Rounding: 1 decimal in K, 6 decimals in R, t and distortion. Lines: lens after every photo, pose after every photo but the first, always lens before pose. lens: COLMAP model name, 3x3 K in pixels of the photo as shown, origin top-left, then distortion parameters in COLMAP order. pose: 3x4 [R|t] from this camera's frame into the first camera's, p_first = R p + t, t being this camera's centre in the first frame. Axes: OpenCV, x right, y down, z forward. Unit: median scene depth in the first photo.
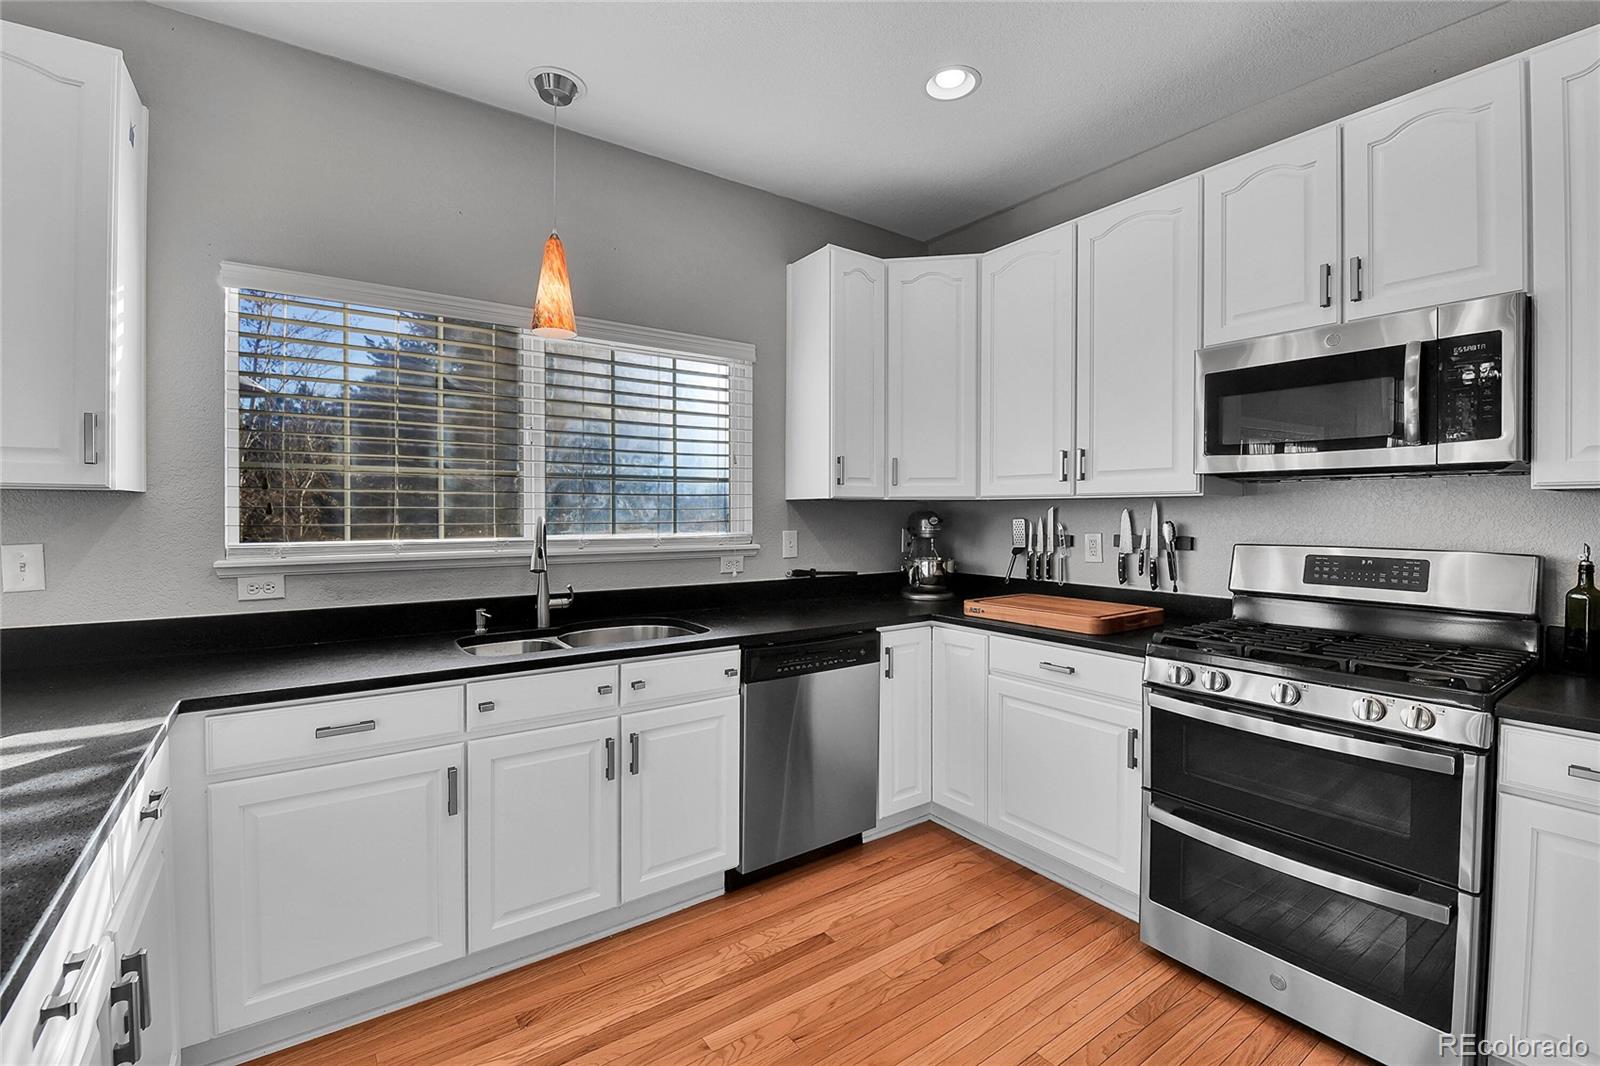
lens RADIAL K [[690.2, 0, 799.8], [0, 690.2, 521.6], [0, 0, 1]] dist [-0.002365, -0.010156]
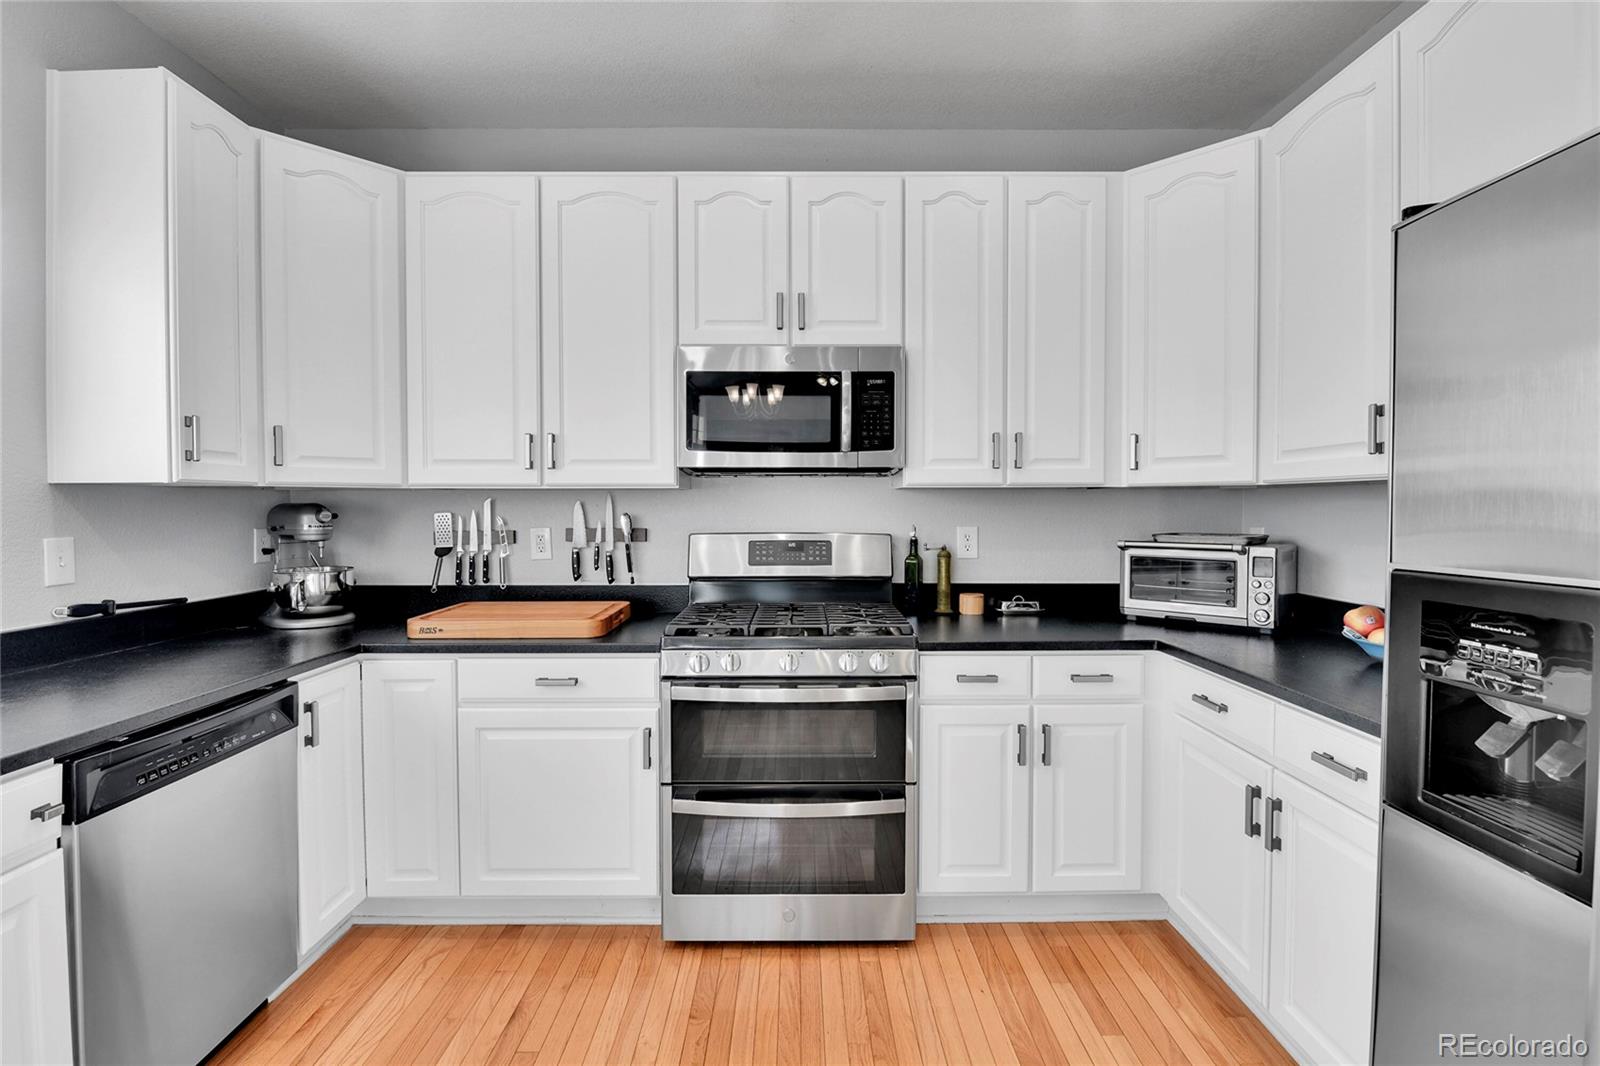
lens RADIAL K [[732.2, 0, 799.4], [0, 732.2, 521.9], [0, 0, 1]] dist [0.000870, -0.009999]
pose [[0.572930, -0.021631, 0.819319, -0.189884], [0.012978, 0.999766, 0.017320, -0.002966], [-0.819502, 0.000710, 0.573076, 0.191853]]
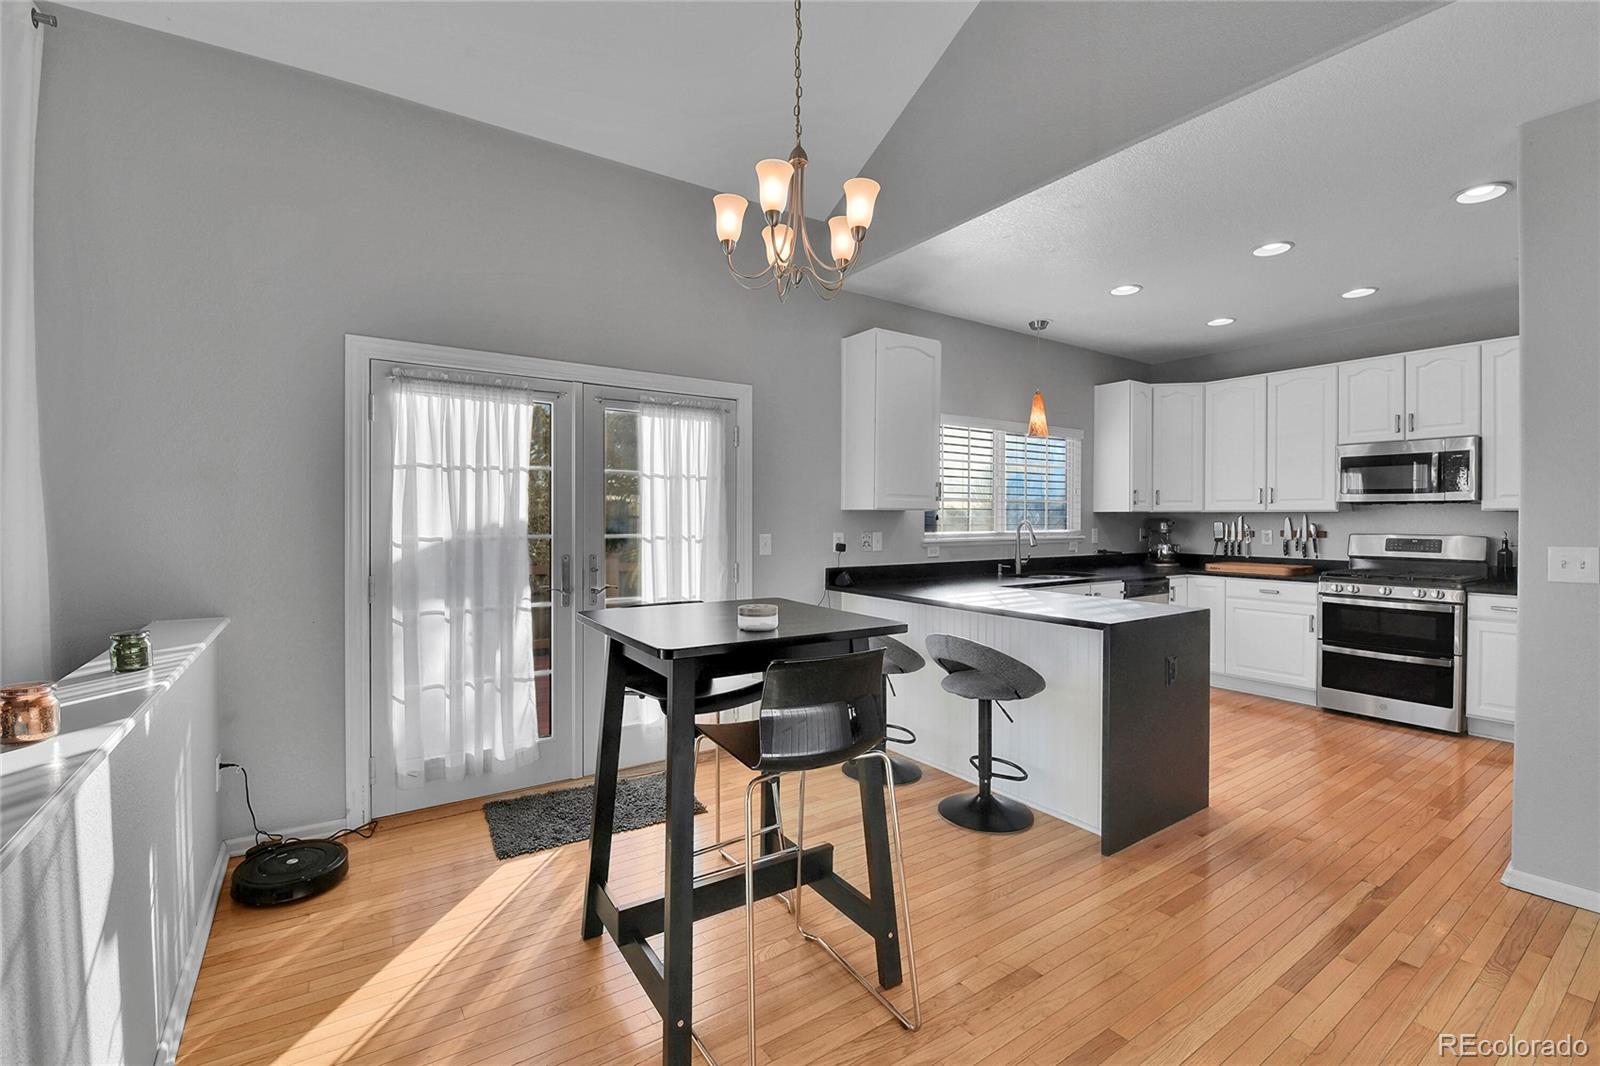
lens RADIAL K [[696.7, 0, 801.2], [0, 696.7, 521.9], [0, 0, 1]] dist [-0.000661, -0.009116]
pose [[0.999973, 0.000124, -0.007356, -0.968456], [-0.000178, 0.999973, -0.007408, 0.010356], [0.007355, 0.007409, 0.999946, -1.066792]]
